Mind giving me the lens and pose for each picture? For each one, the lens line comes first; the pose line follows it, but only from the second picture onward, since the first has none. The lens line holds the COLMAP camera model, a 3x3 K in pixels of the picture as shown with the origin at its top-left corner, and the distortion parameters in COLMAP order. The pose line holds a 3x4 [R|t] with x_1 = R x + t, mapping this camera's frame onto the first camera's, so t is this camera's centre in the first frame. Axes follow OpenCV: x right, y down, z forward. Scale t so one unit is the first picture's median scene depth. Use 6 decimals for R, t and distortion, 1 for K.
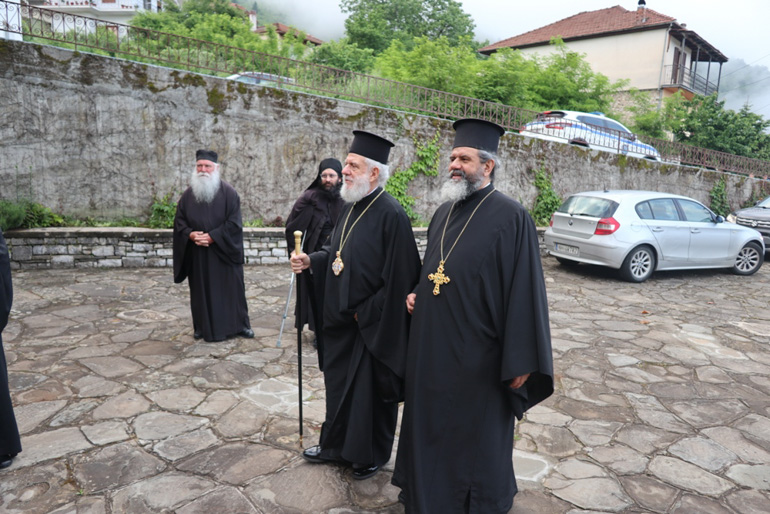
lens RADIAL K [[527.0, 0, 383.6], [0, 527.0, 257.4], [0, 0, 1]] dist [-0.003412, -0.001928]
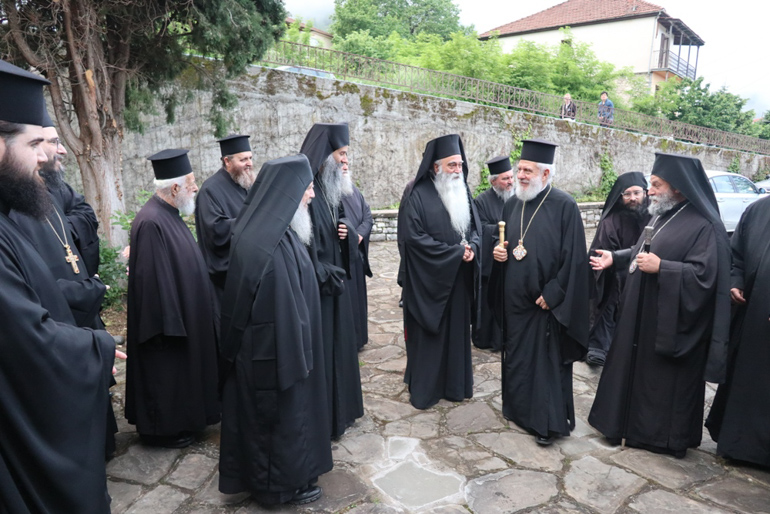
lens RADIAL K [[527.0, 0, 386.1], [0, 527.0, 256.7], [0, 0, 1]] dist [-0.003412, -0.001928]
pose [[0.997010, -0.039820, 0.066227, -0.350946], [0.037613, 0.998705, 0.034249, 0.008904], [-0.067505, -0.031655, 0.997217, -0.204143]]
